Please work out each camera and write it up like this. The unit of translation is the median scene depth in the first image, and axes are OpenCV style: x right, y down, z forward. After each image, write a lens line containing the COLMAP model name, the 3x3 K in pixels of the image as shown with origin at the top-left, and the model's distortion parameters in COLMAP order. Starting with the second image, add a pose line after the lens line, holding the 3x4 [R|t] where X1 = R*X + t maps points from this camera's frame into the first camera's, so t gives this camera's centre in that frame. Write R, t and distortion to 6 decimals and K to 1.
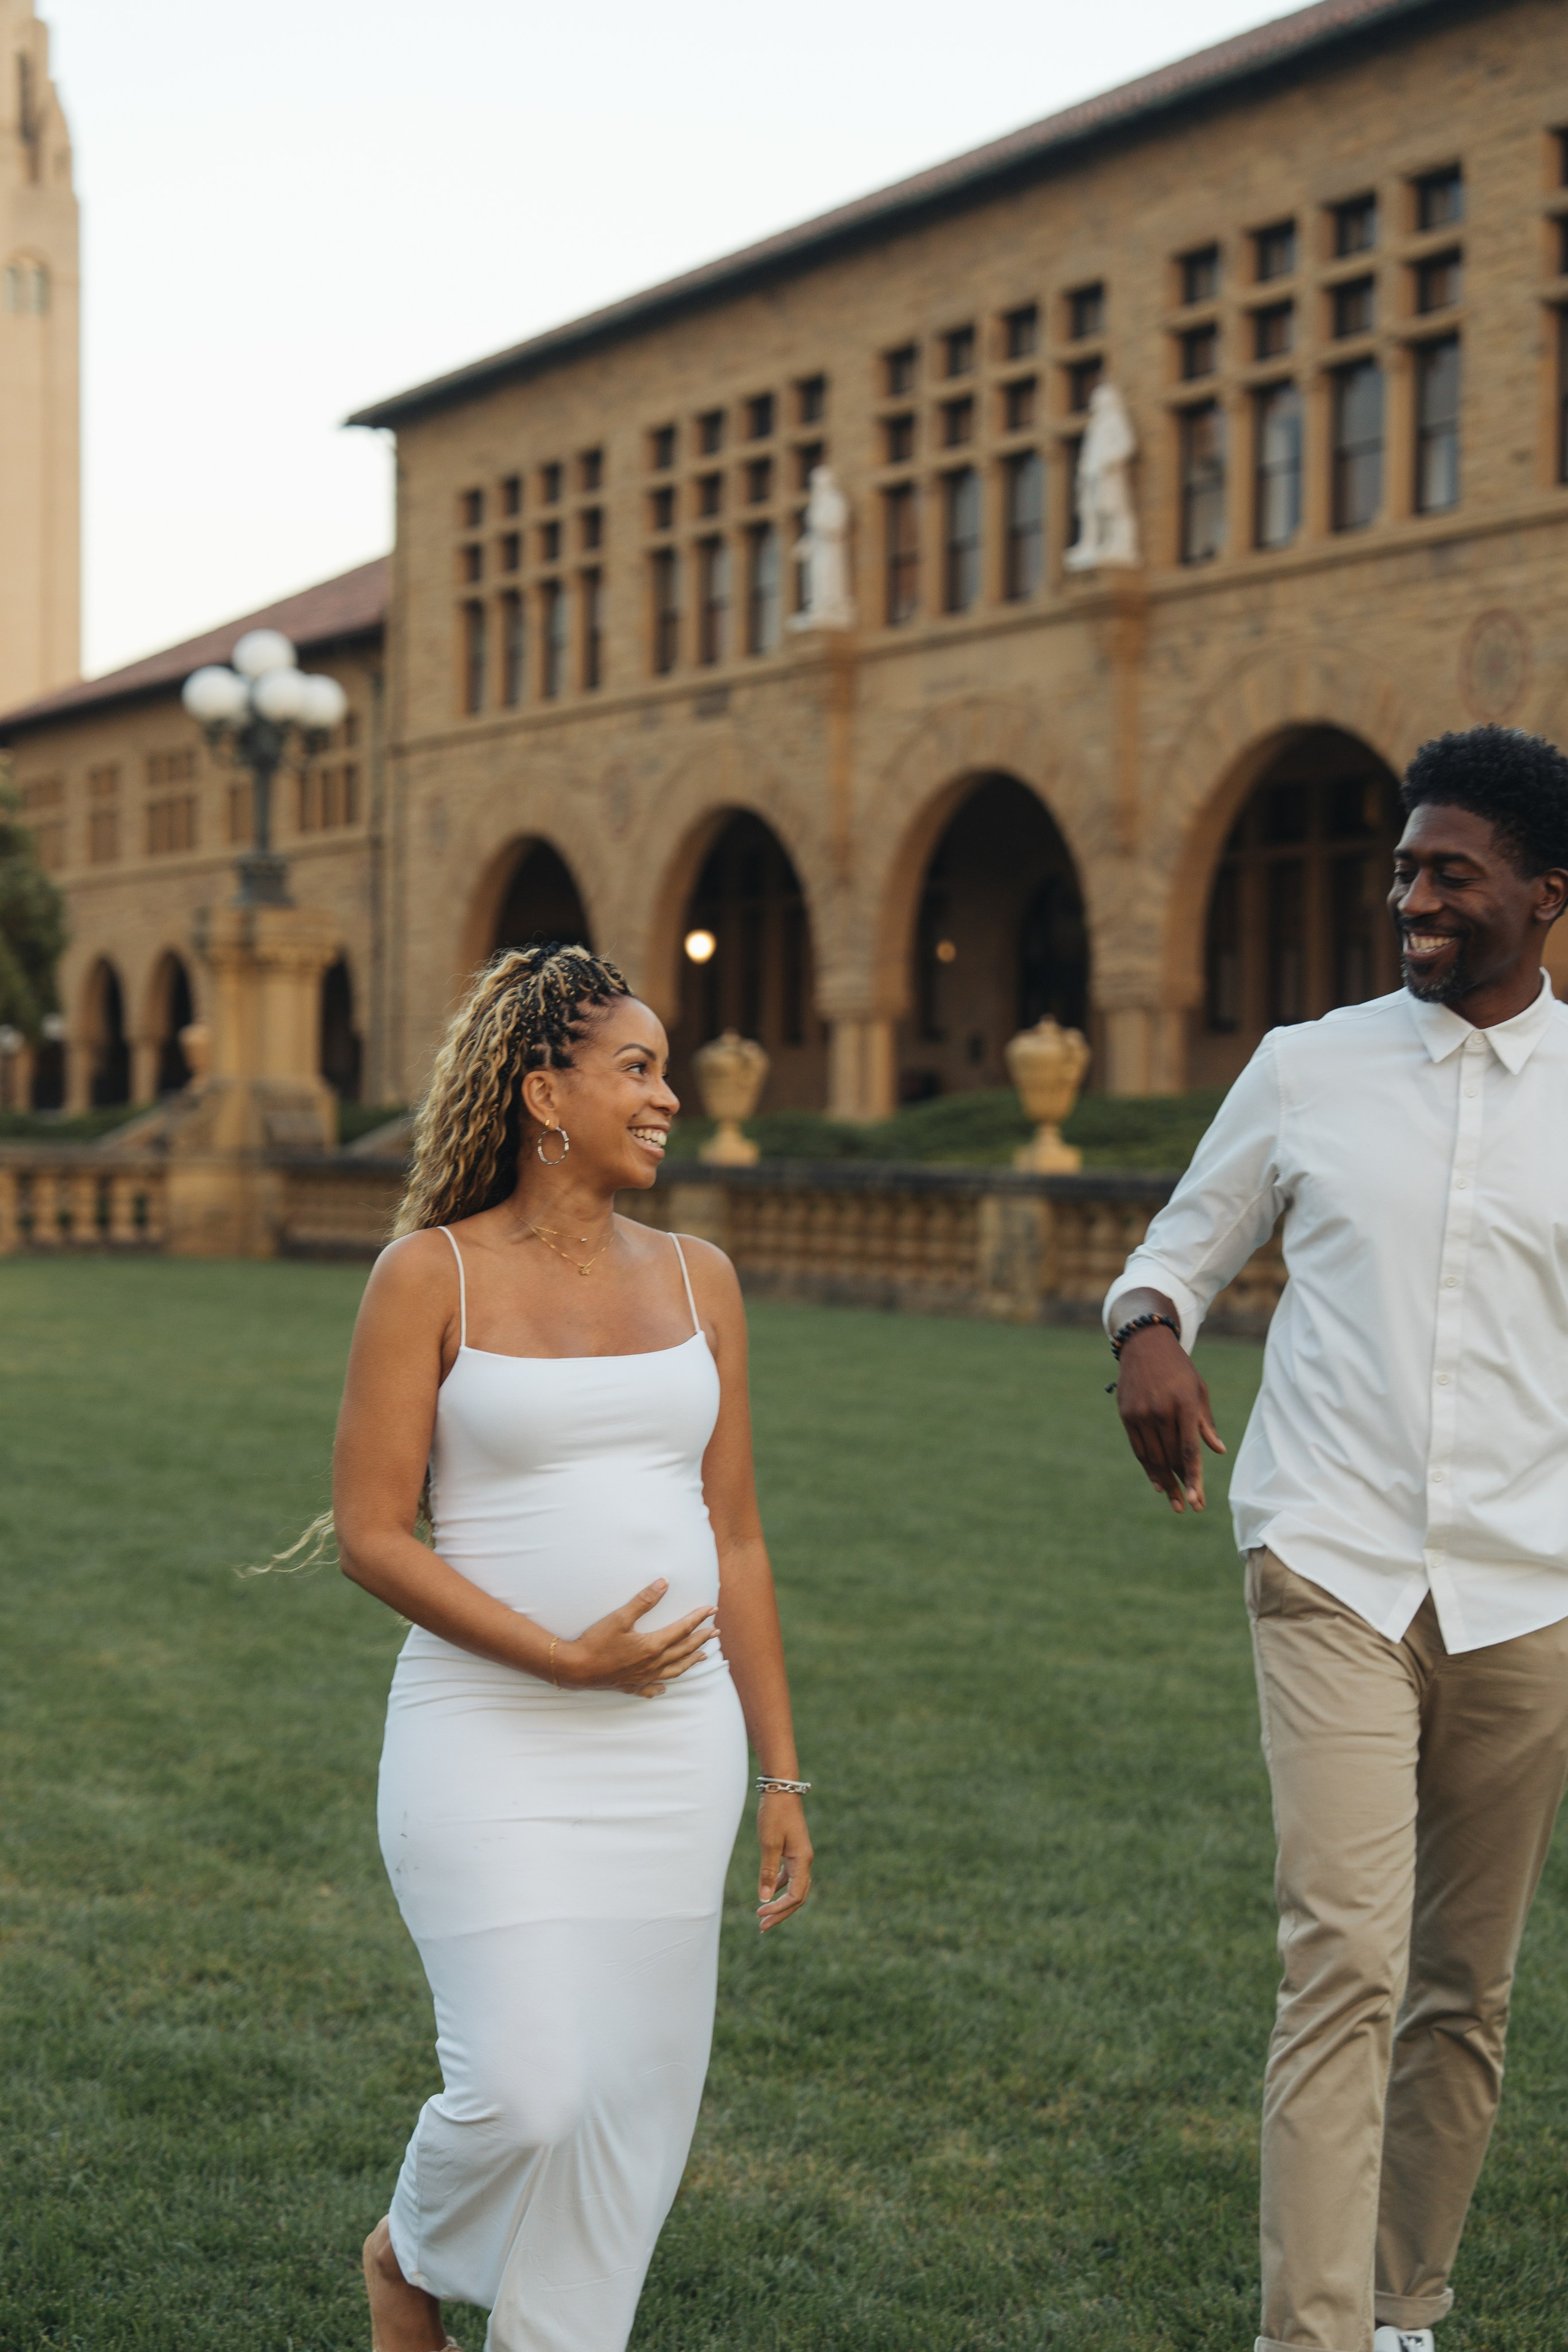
lens RADIAL K [[4138.5, 0, 785.2], [0, 4138.5, 1227.4], [0, 0, 1]] dist [0.043247, -0.228354]
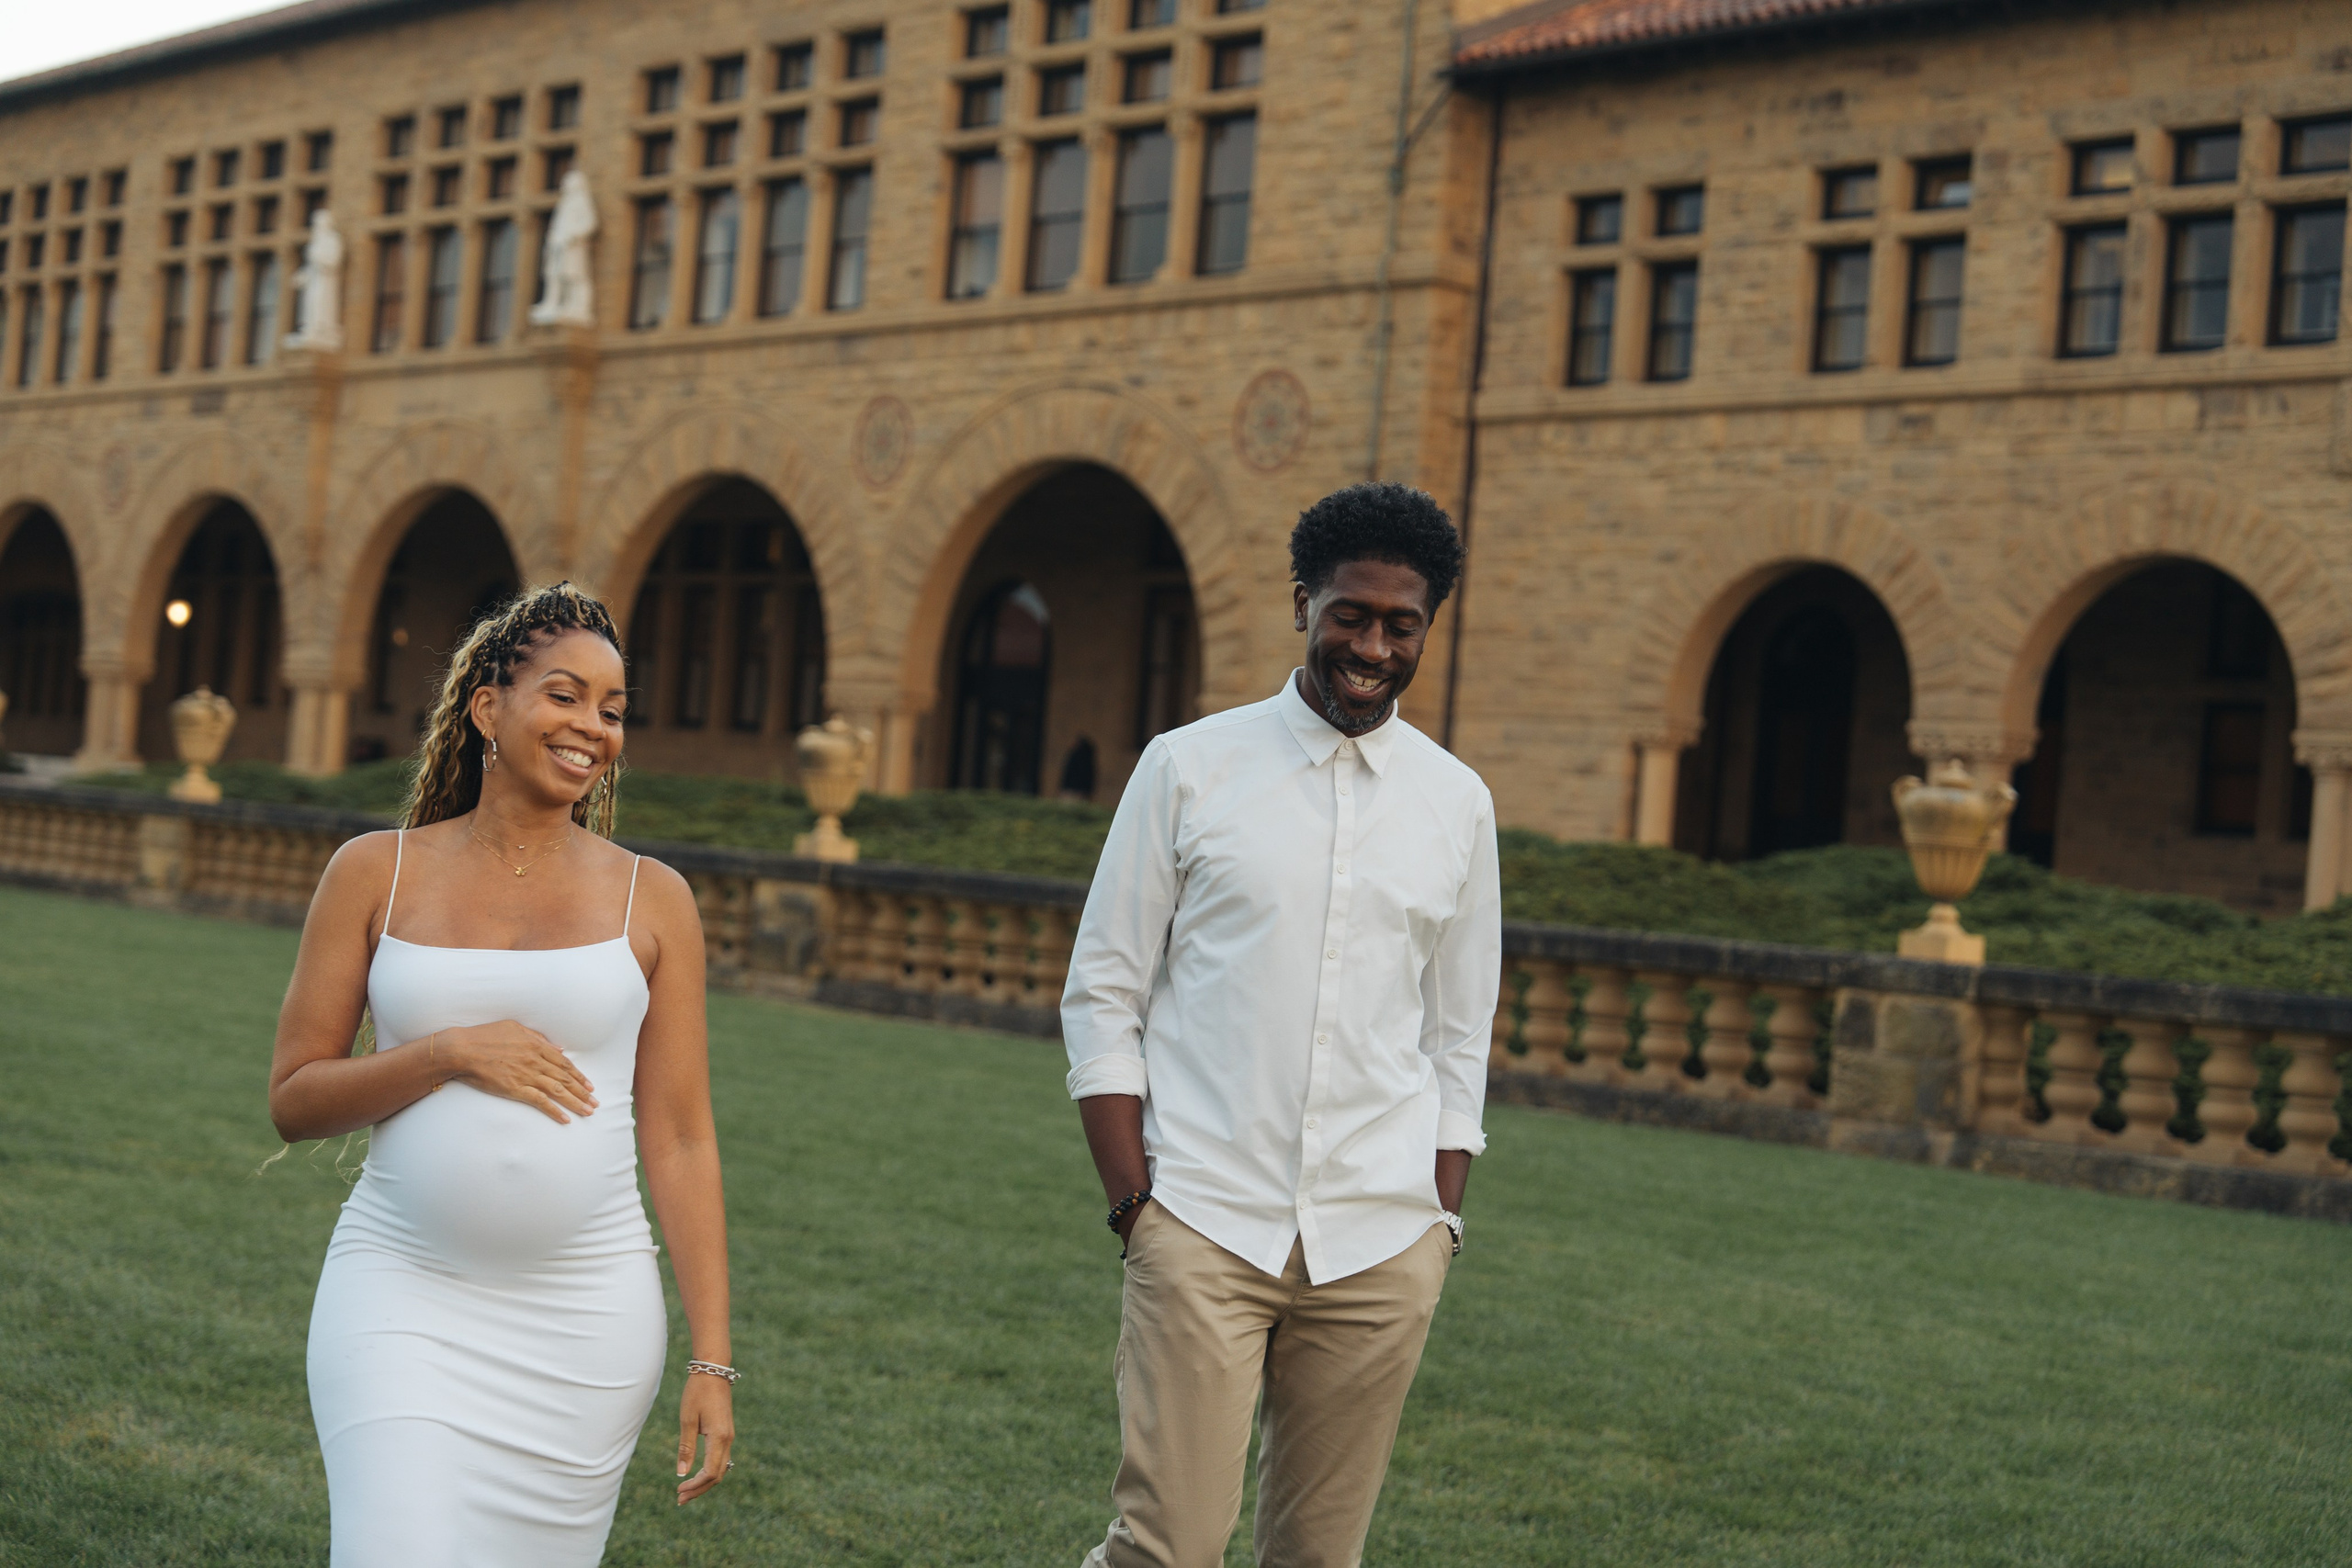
lens RADIAL K [[3616.2, 0, 1222.6], [0, 3616.2, 790.5], [0, 0, 1]] dist [0.027000, -0.140927]
pose [[0.962247, 0.076963, 0.261070, -0.000975], [-0.068319, 0.996777, -0.042038, 0.003212], [-0.263465, 0.022615, 0.964404, -0.037711]]
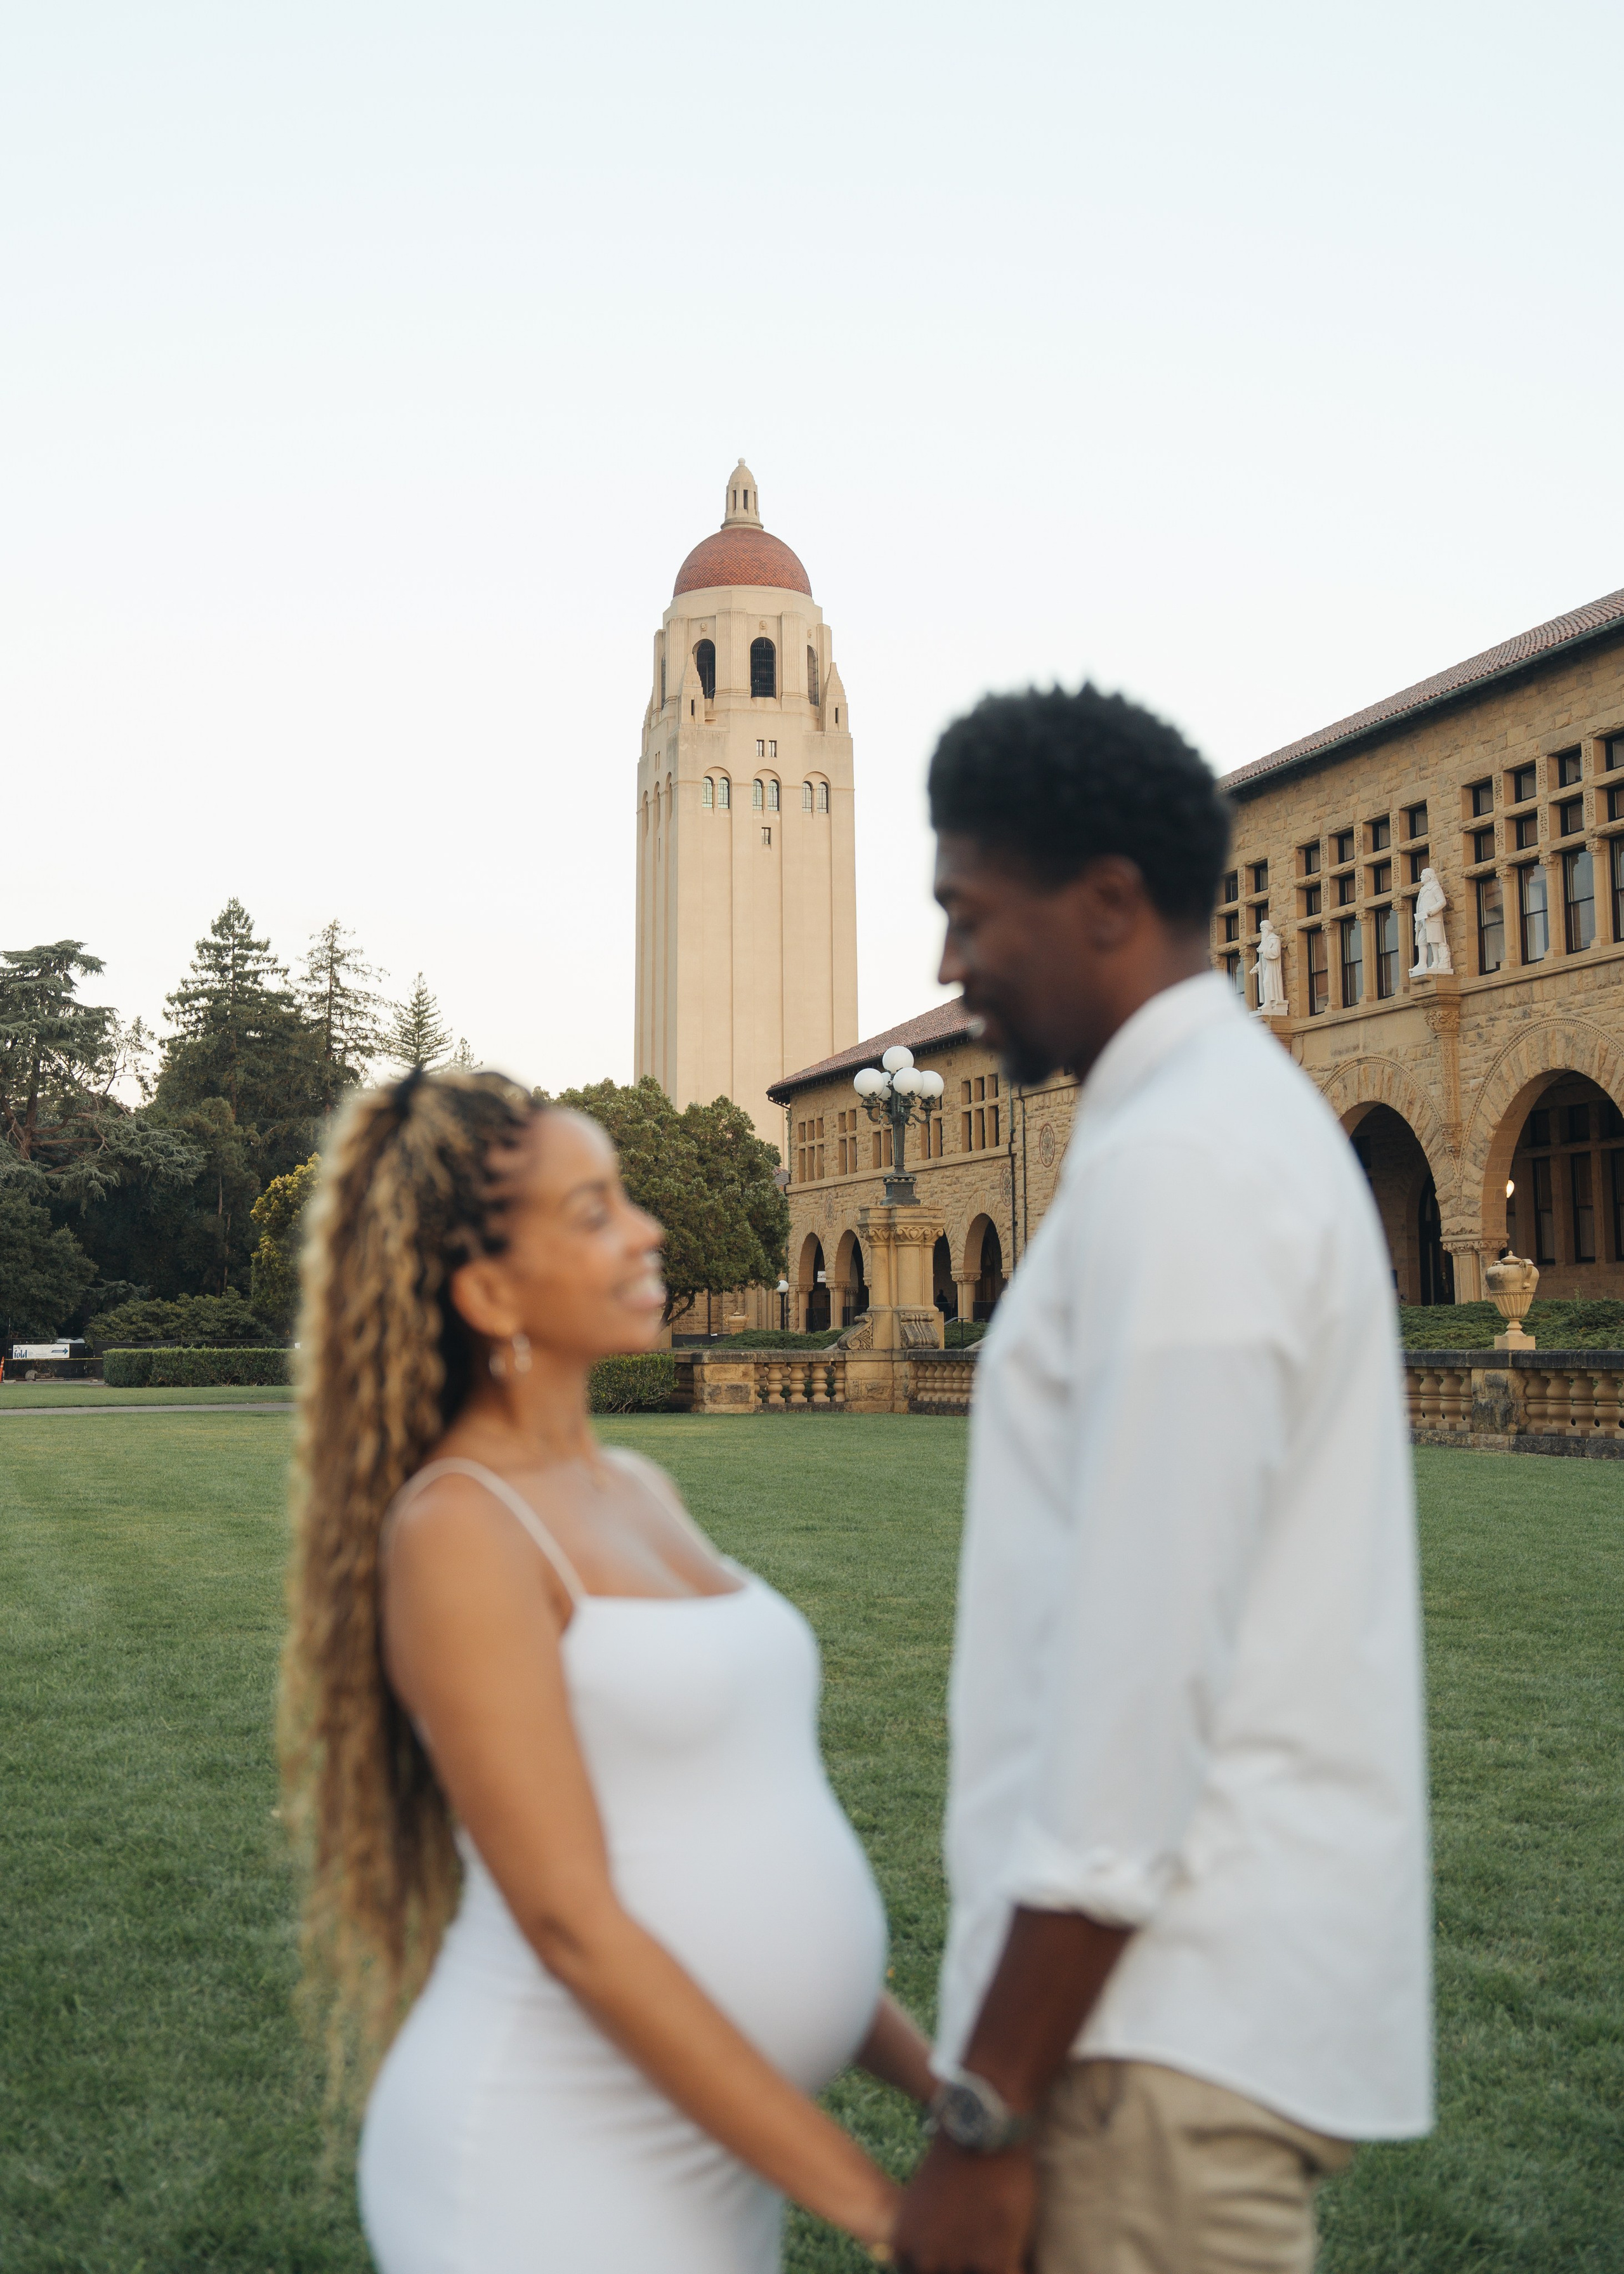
lens RADIAL K [[3054.2, 0, 803.5], [0, 3054.2, 897.5], [0, 0, 1]] dist [0.016269, 0.019432]
pose [[0.979631, -0.045536, -0.195575, 0.069599], [0.011765, 0.985292, -0.170475, 0.009592], [0.200461, 0.164702, 0.965758, -0.195125]]
